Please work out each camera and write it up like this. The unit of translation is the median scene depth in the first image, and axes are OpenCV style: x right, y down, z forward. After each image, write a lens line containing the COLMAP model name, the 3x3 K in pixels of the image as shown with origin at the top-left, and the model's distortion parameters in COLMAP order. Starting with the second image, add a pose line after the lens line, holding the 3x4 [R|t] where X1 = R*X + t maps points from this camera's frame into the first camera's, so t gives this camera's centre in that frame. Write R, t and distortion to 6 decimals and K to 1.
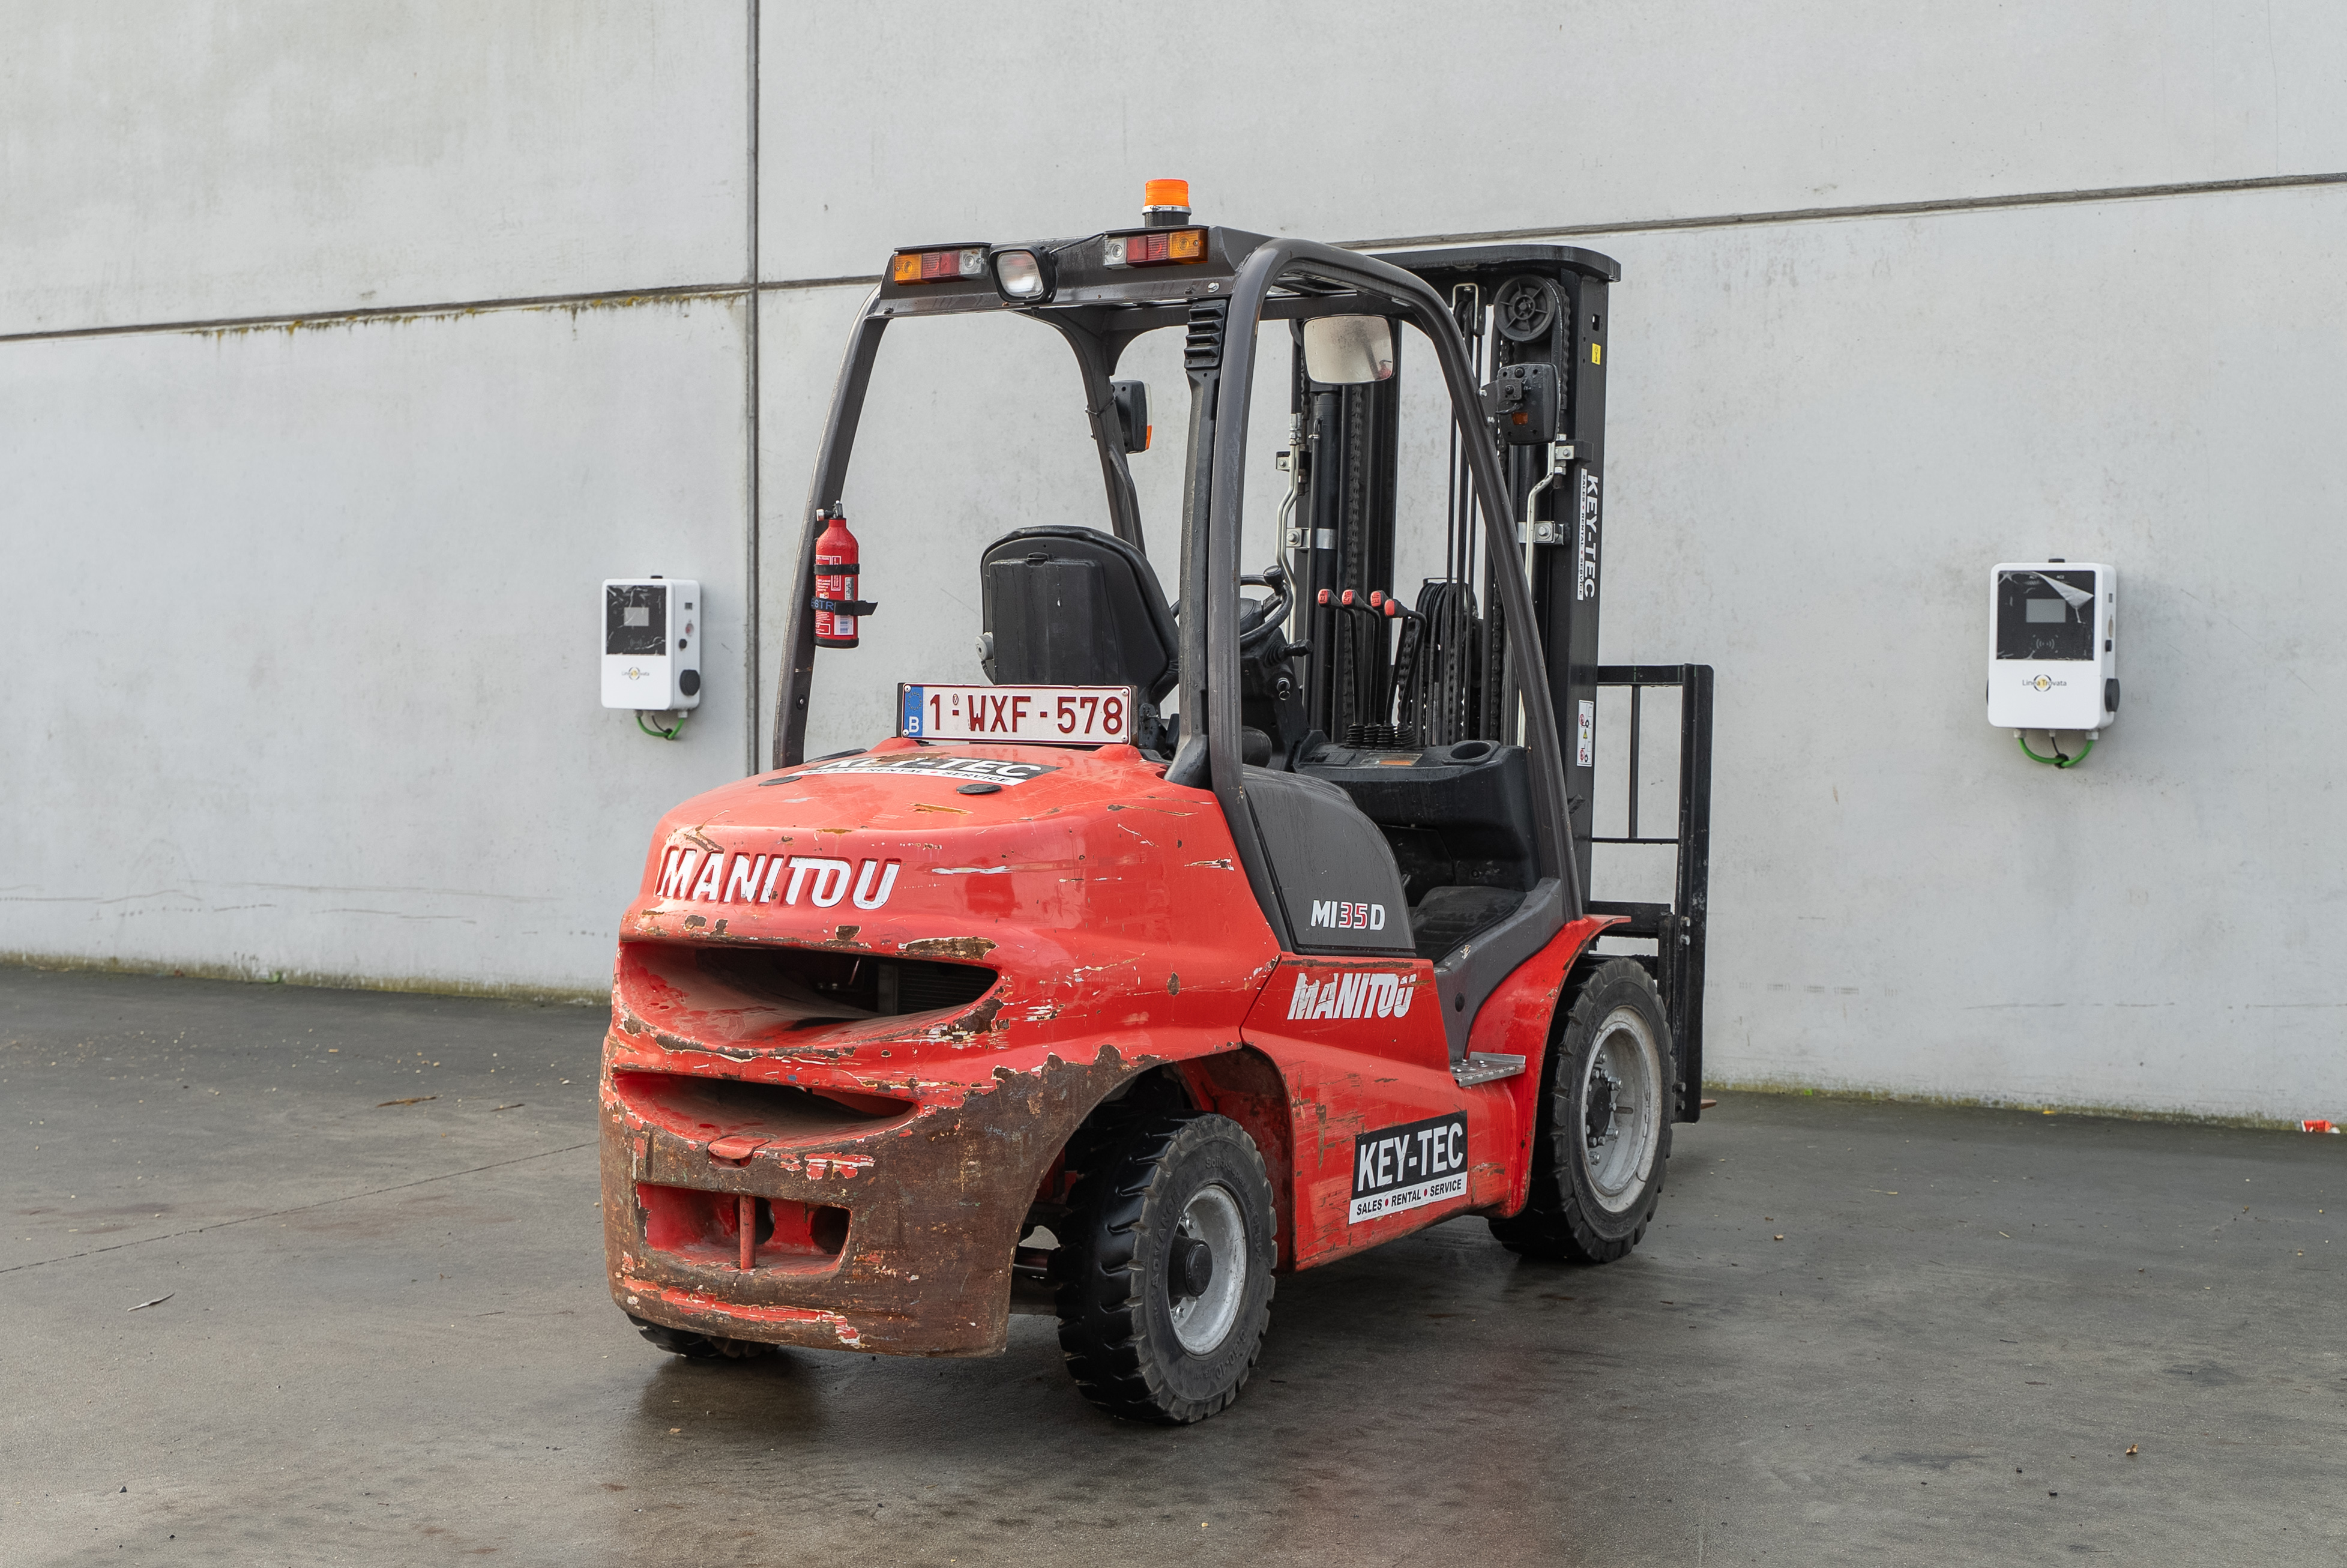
lens RADIAL K [[3011.6, 0, 1262.3], [0, 3011.6, 770.3], [0, 0, 1]] dist [-0.005392, 0.035105]
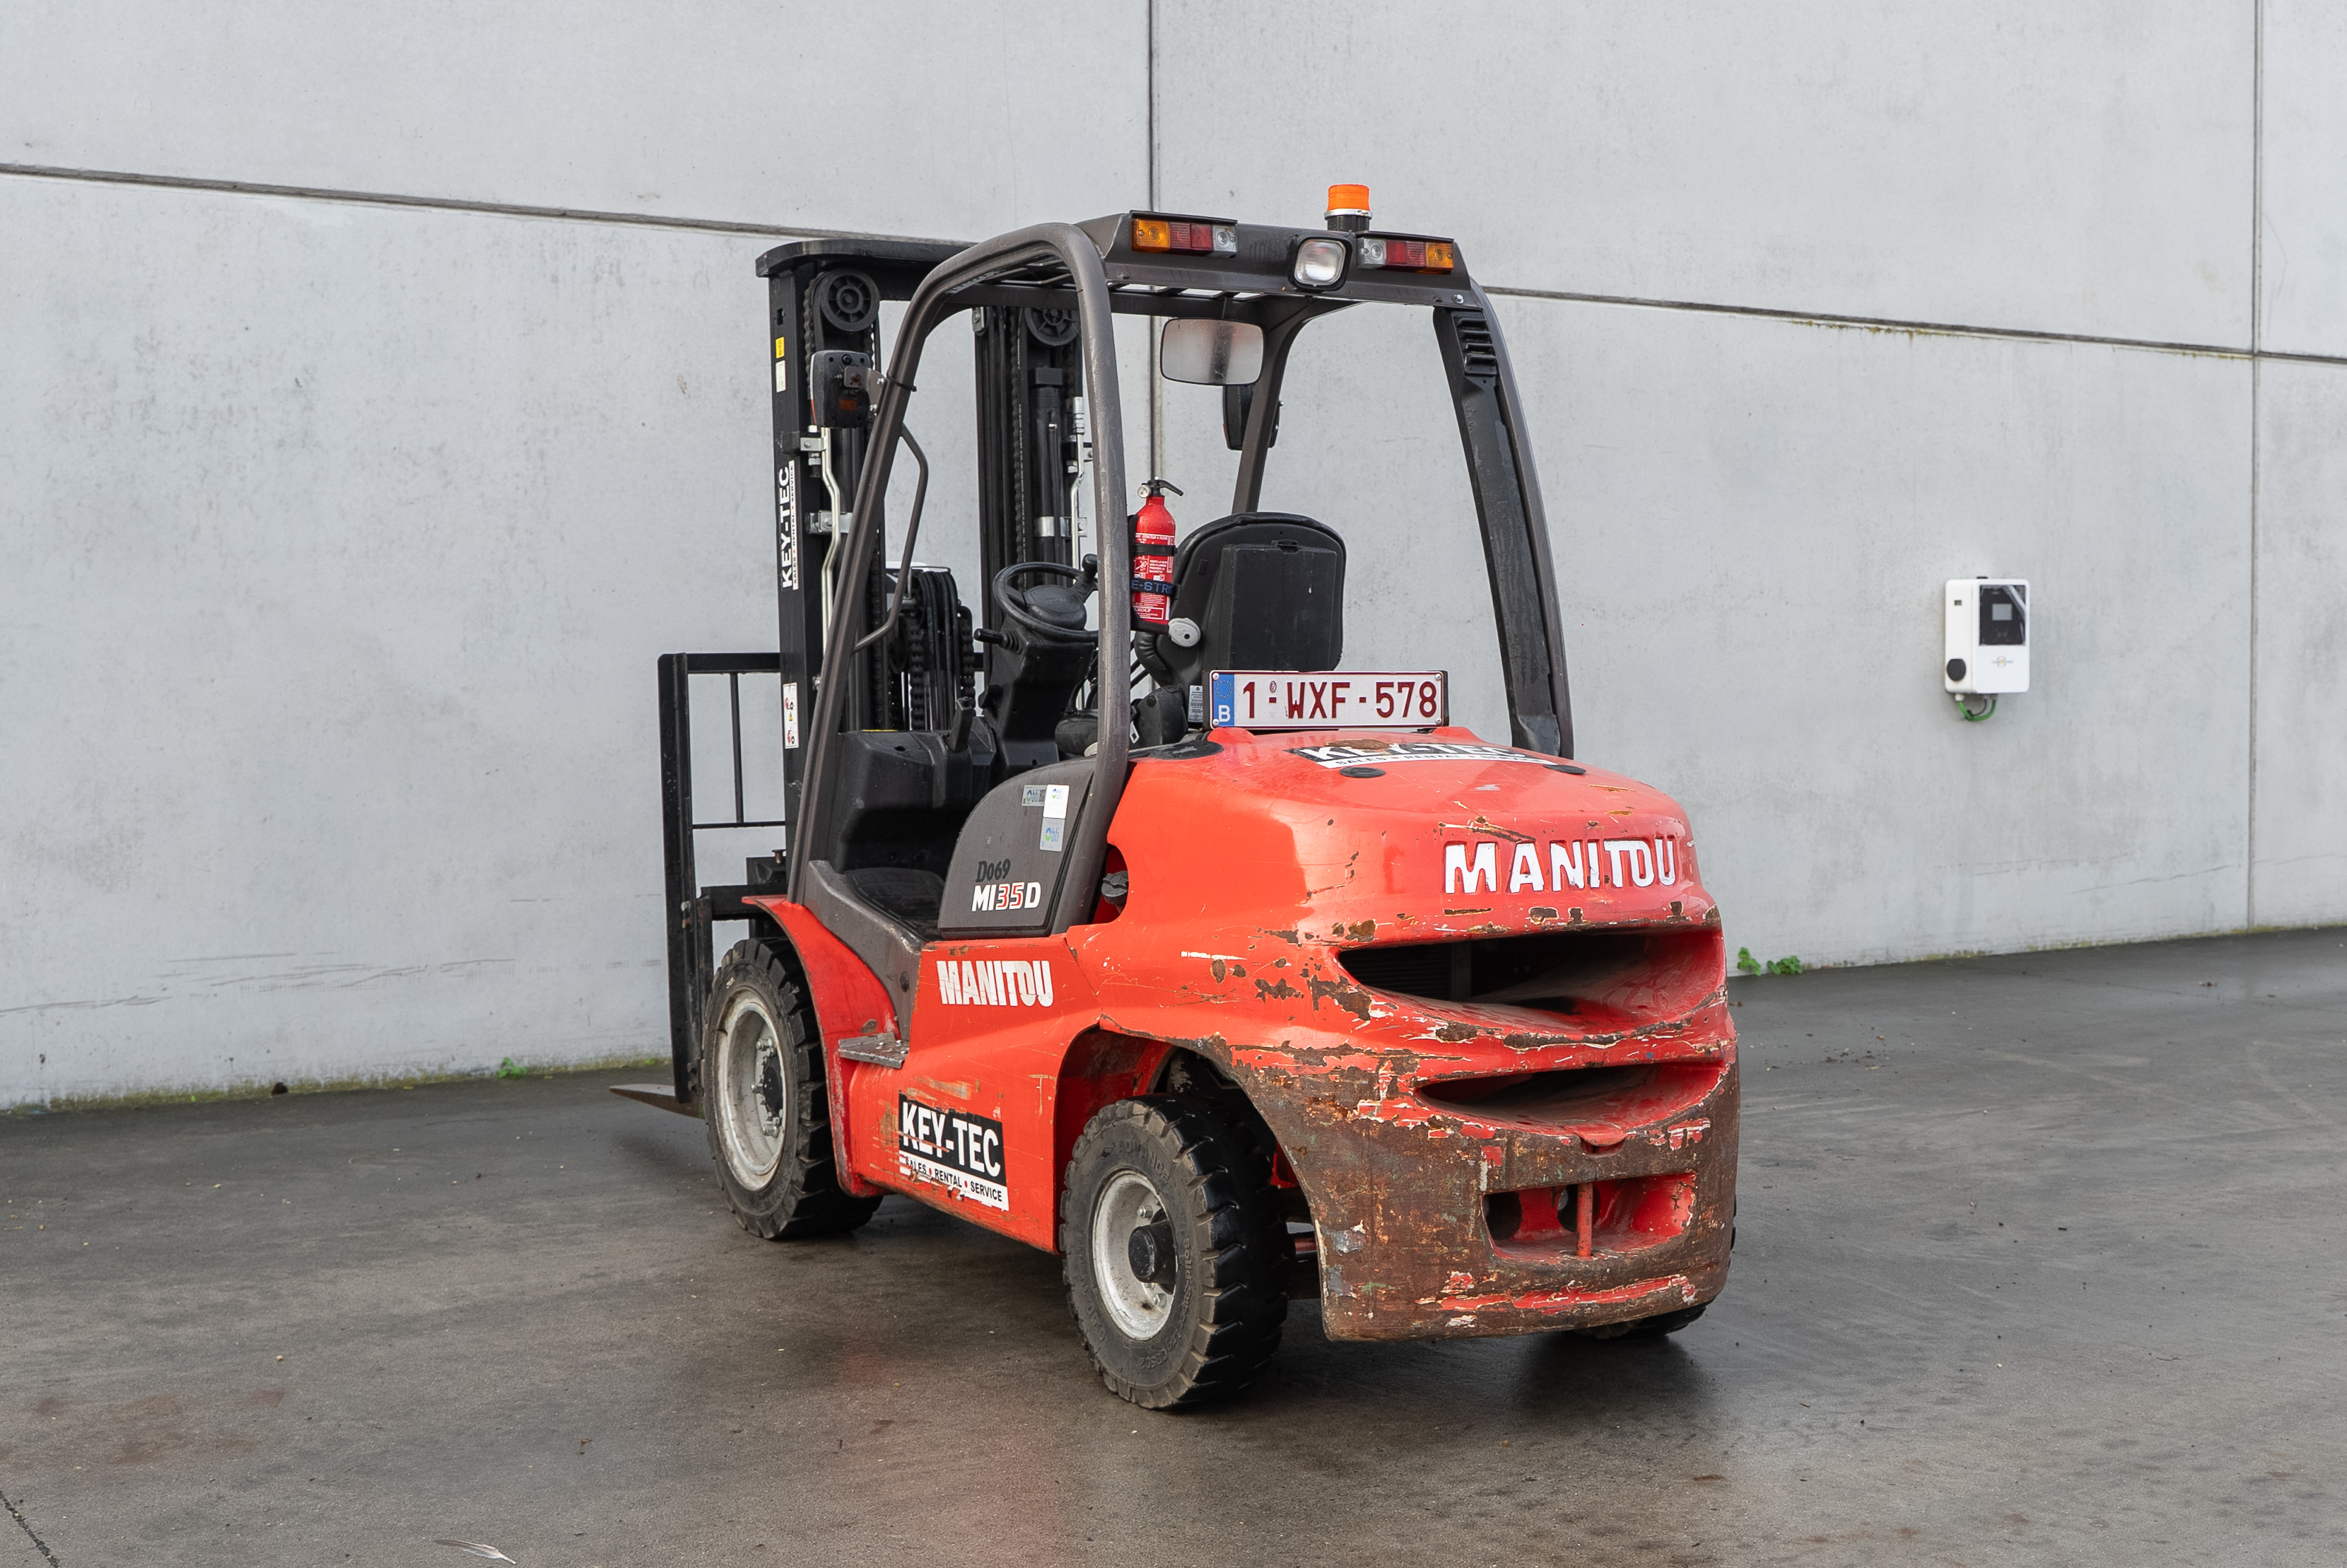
lens RADIAL K [[2811.5, 0, 1176.0], [0, 2811.5, 765.1], [0, 0, 1]] dist [-0.009212, -0.014876]
pose [[0.523364, -0.036751, 0.851316, -0.928185], [0.032948, 0.999195, 0.022879, -0.020553], [-0.851472, 0.016075, 0.524153, 0.563099]]
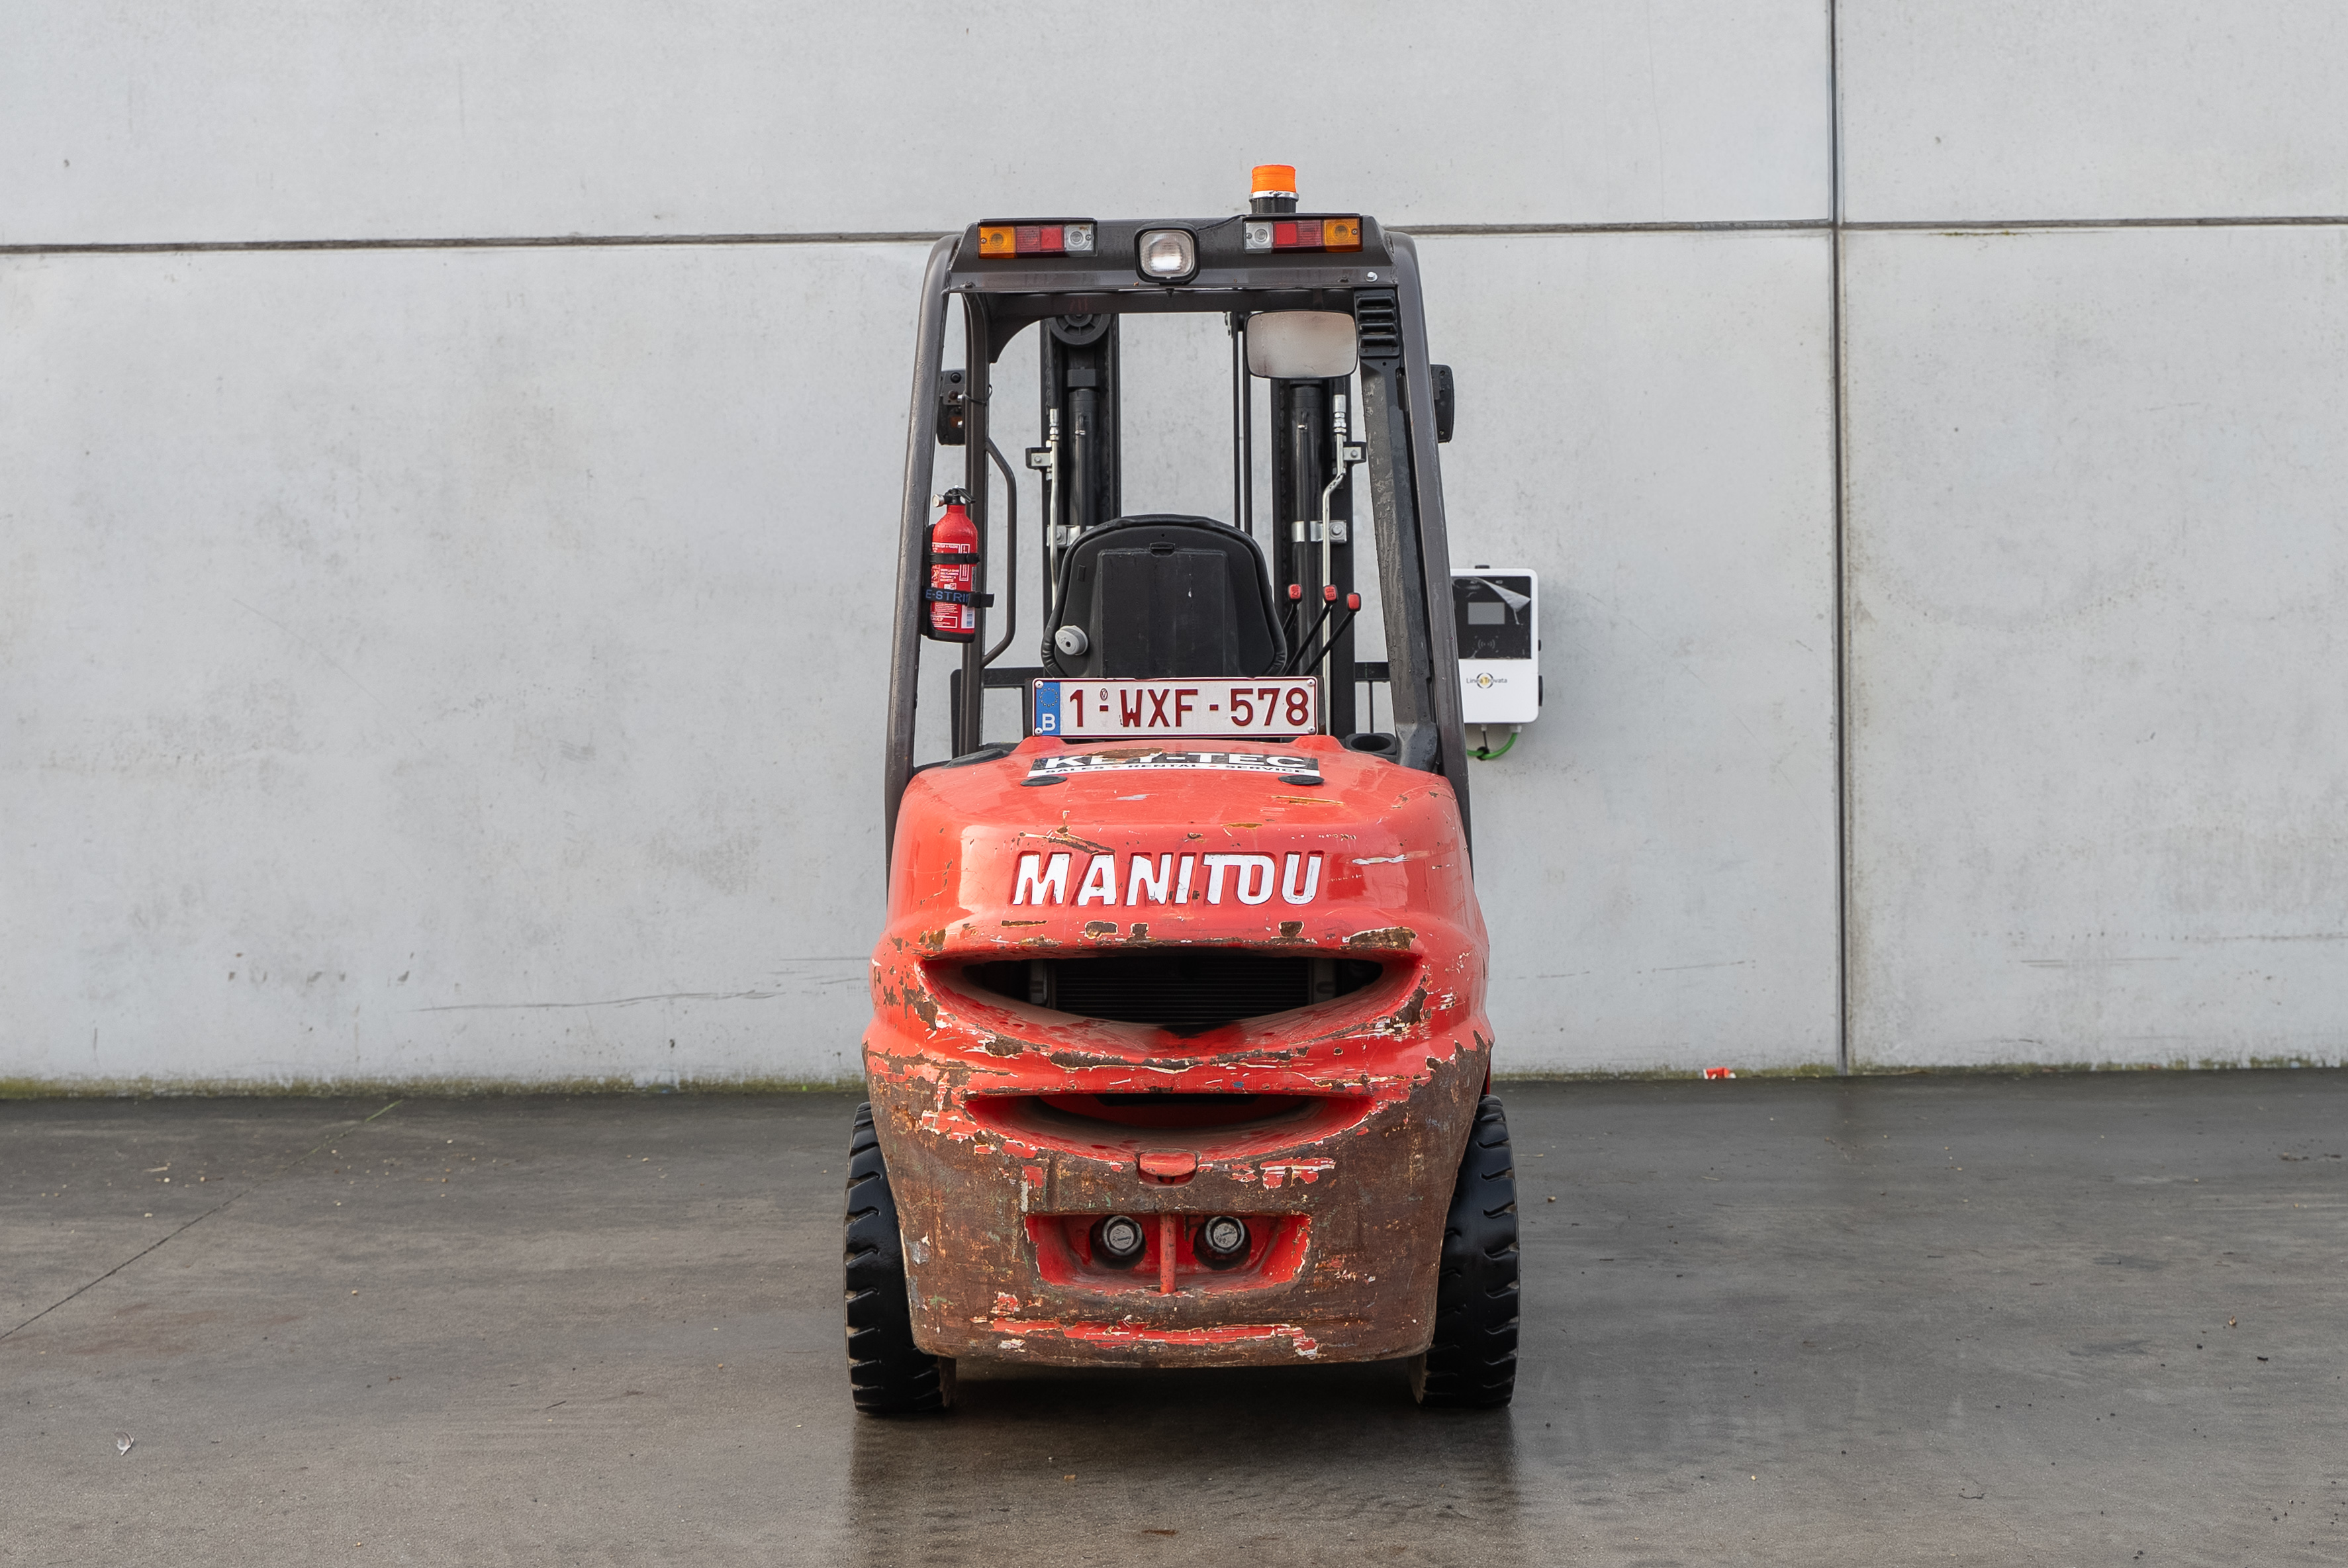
lens RADIAL K [[3064.4, 0, 1188.8], [0, 3064.4, 786.5], [0, 0, 1]] dist [0.001367, -0.037948]
pose [[0.884405, -0.029705, 0.465775, -0.548546], [0.032373, 0.999473, 0.002273, 0.004499], [-0.465597, 0.013068, 0.884901, 0.130464]]
